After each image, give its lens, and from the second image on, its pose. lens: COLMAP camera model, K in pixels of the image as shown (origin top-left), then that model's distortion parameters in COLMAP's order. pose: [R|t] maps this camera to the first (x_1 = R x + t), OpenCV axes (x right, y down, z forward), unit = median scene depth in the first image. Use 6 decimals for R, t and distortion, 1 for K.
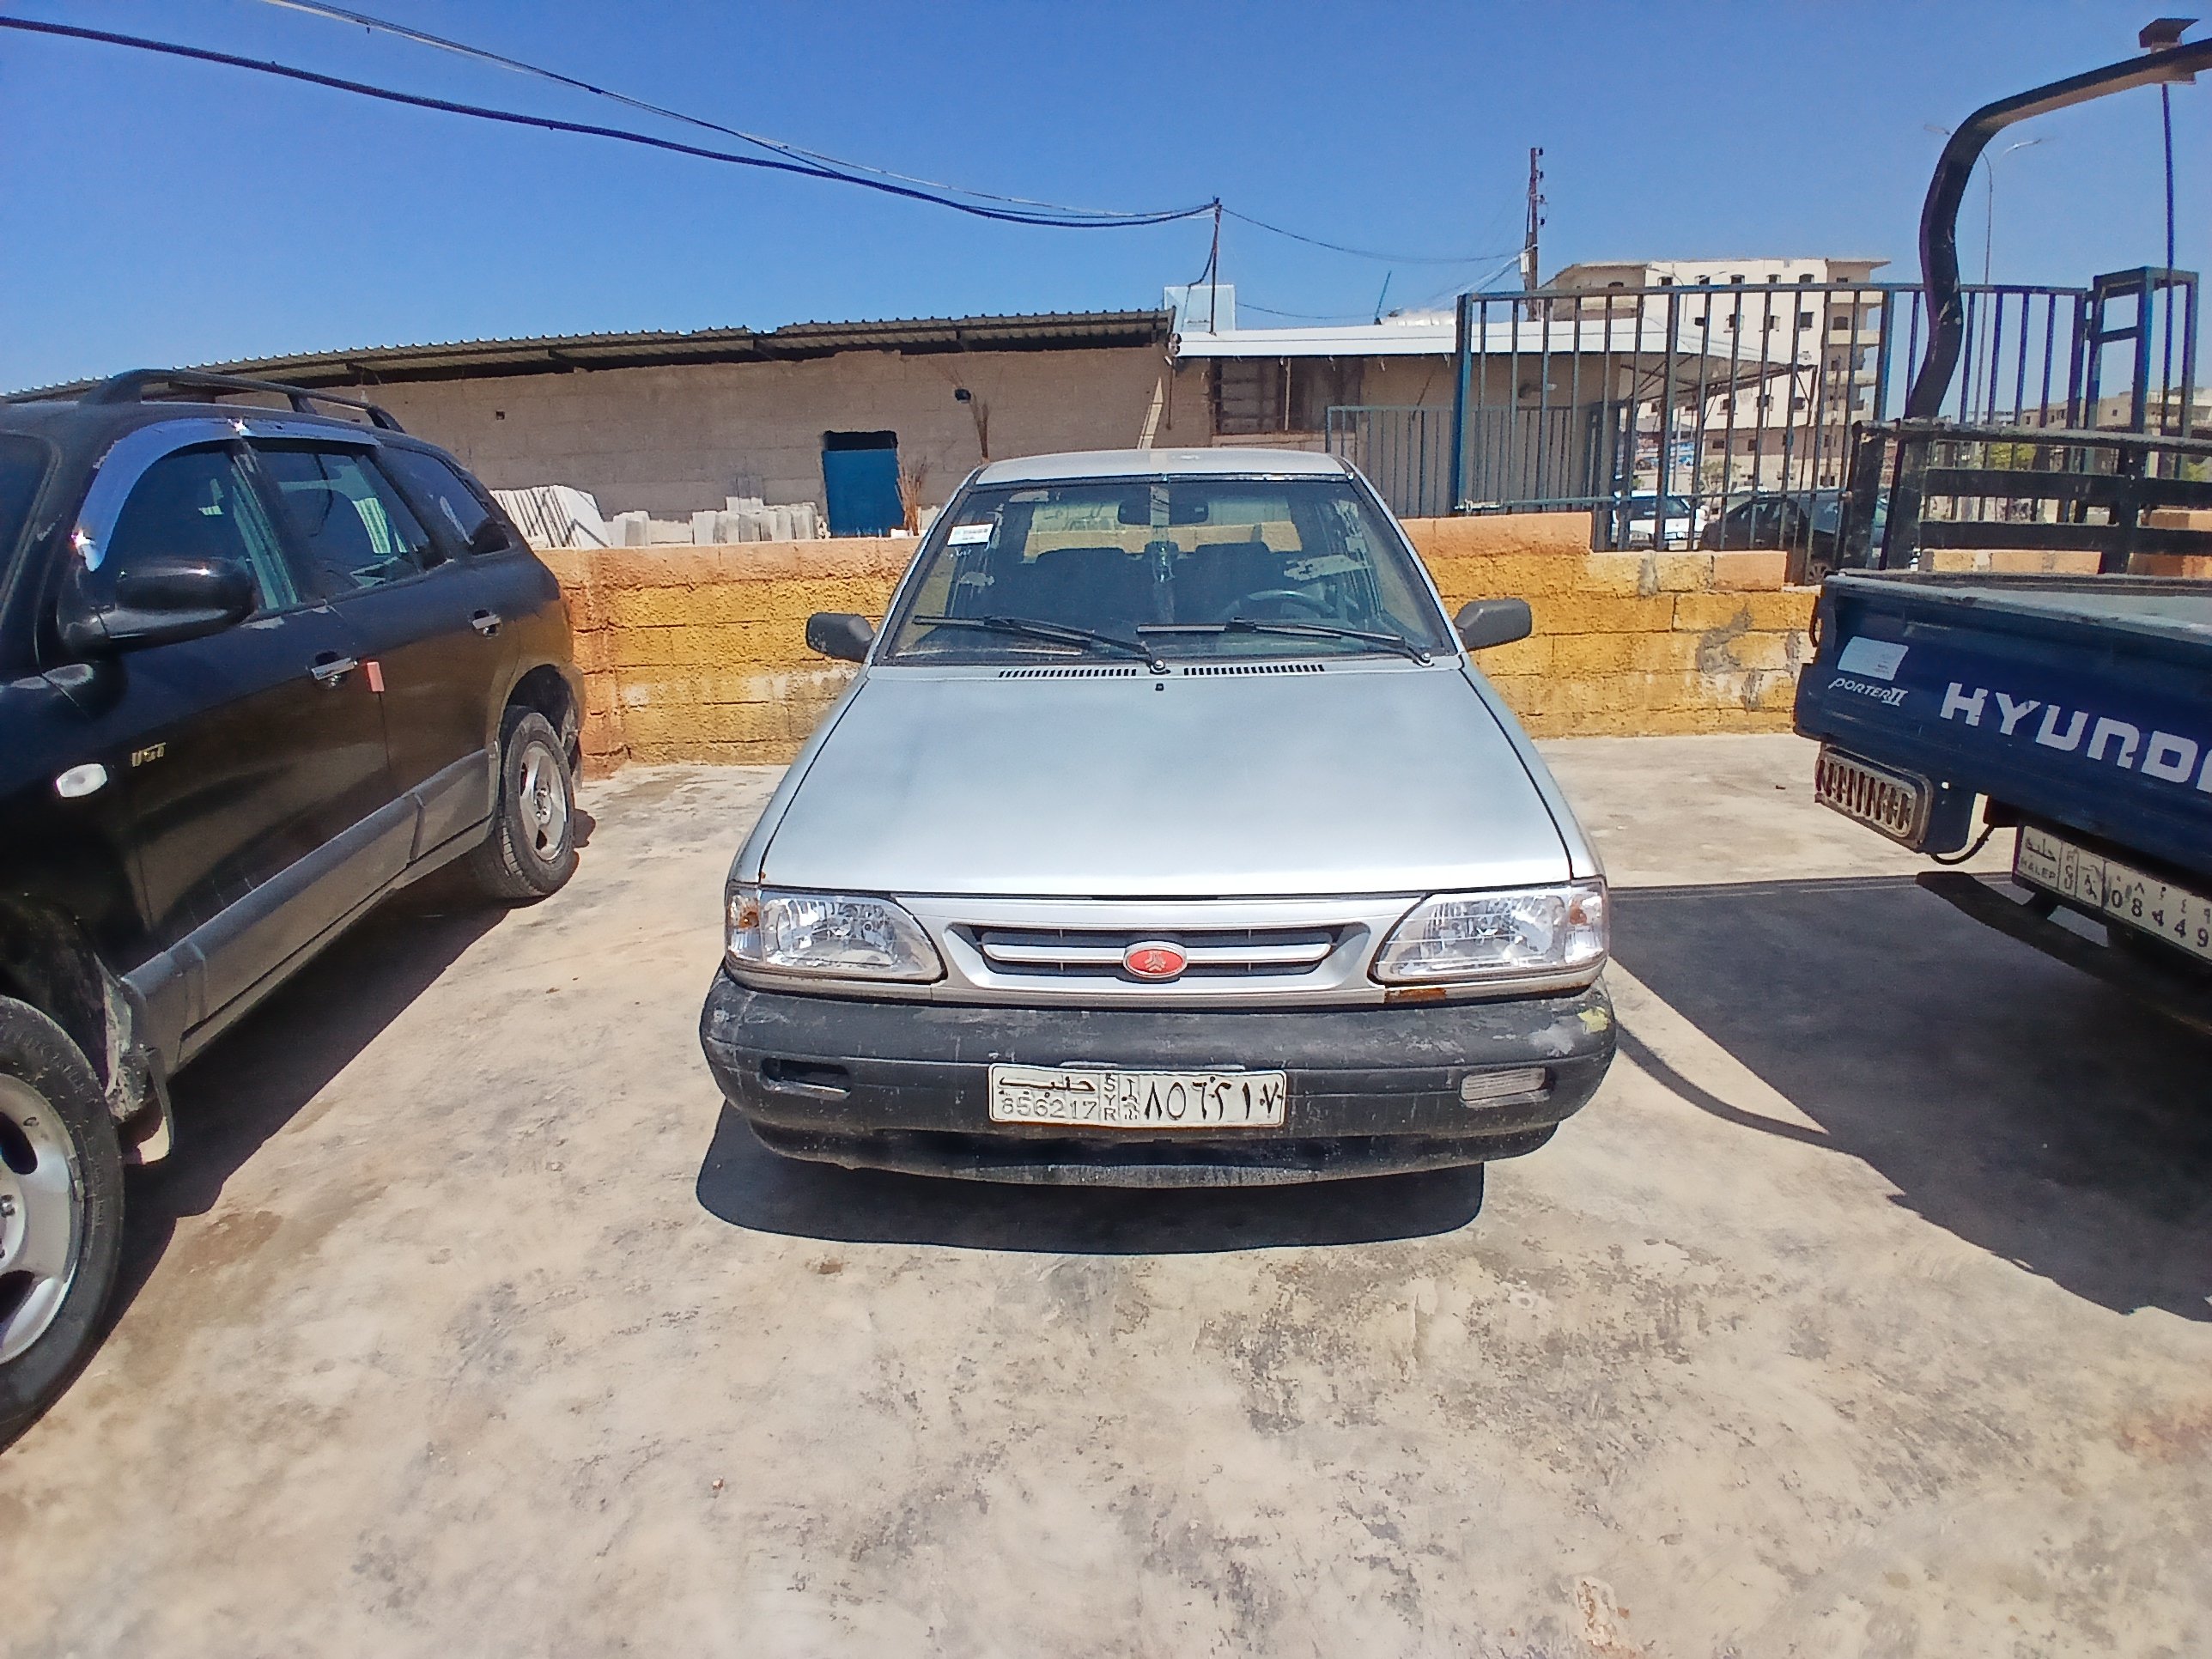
lens RADIAL K [[1109.1, 0, 1107.1], [0, 1109.1, 837.8], [0, 0, 1]] dist [0.011353, -0.051728]
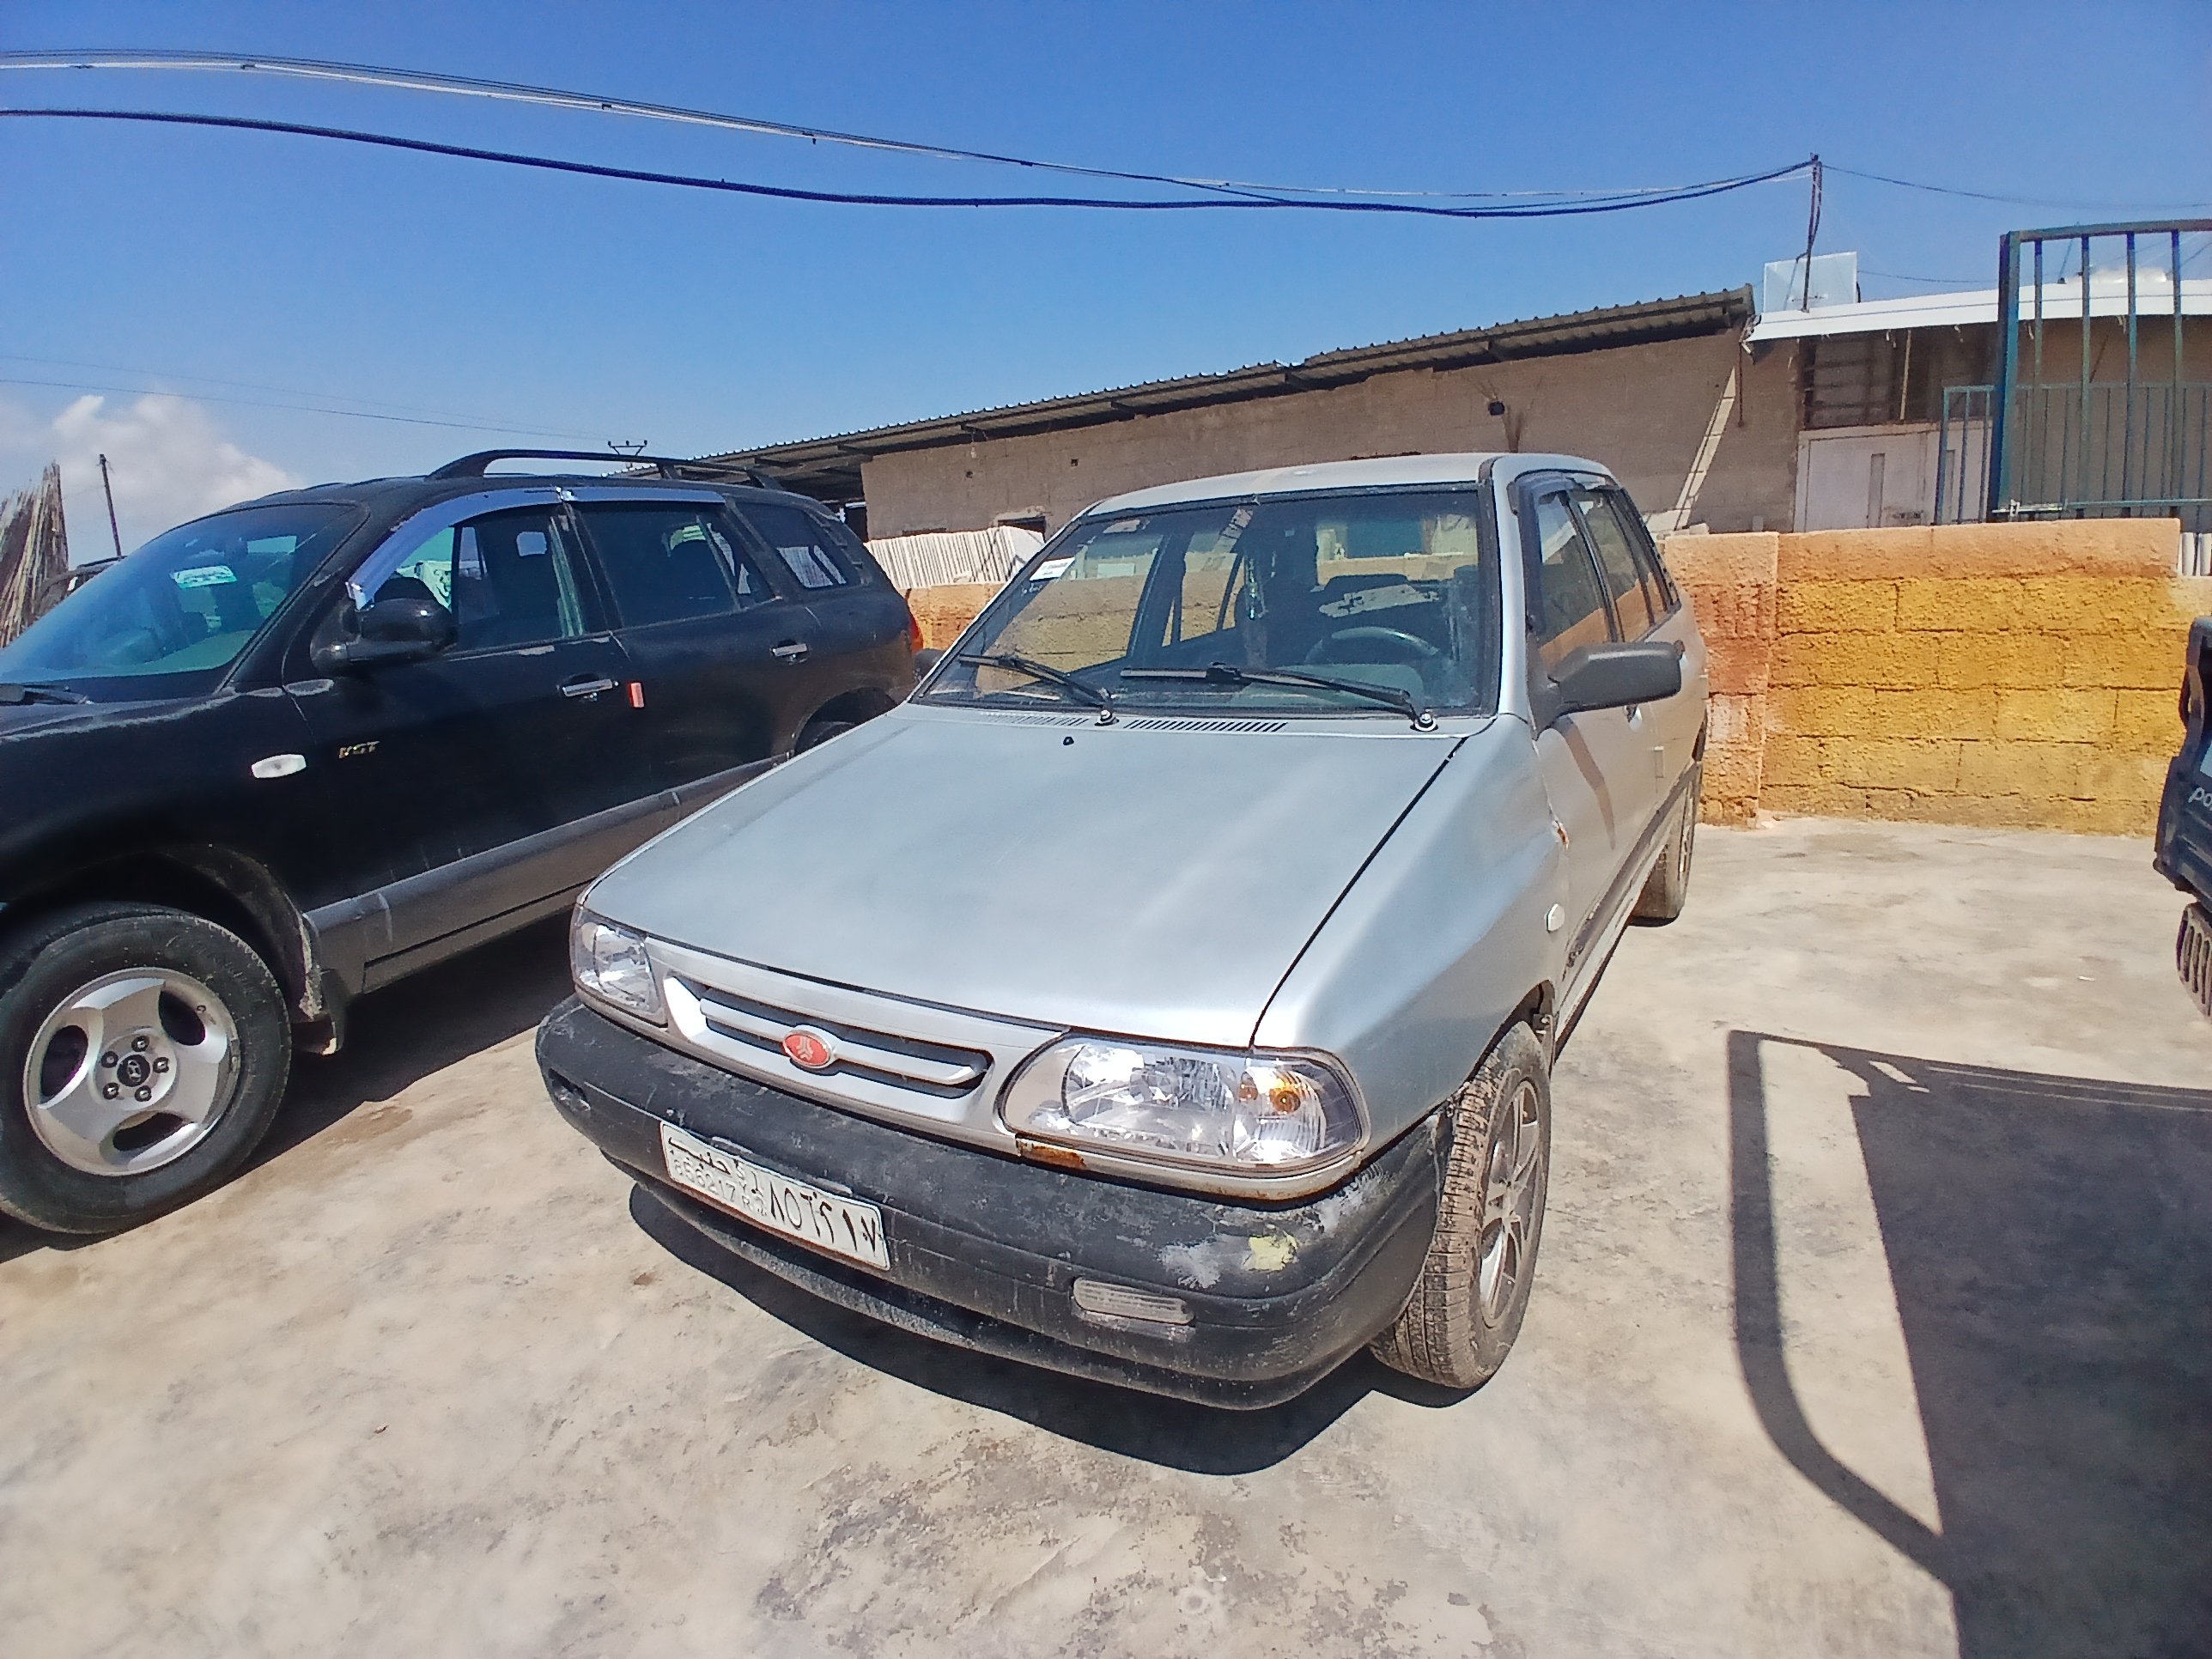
lens RADIAL K [[1109.1, 0, 1107.1], [0, 1109.1, 837.8], [0, 0, 1]] dist [0.011353, -0.051728]
pose [[0.860094, 0.097672, -0.500697, 0.427281], [-0.107454, 0.994166, 0.009350, -0.057875], [0.498690, 0.045760, 0.865572, 0.208848]]
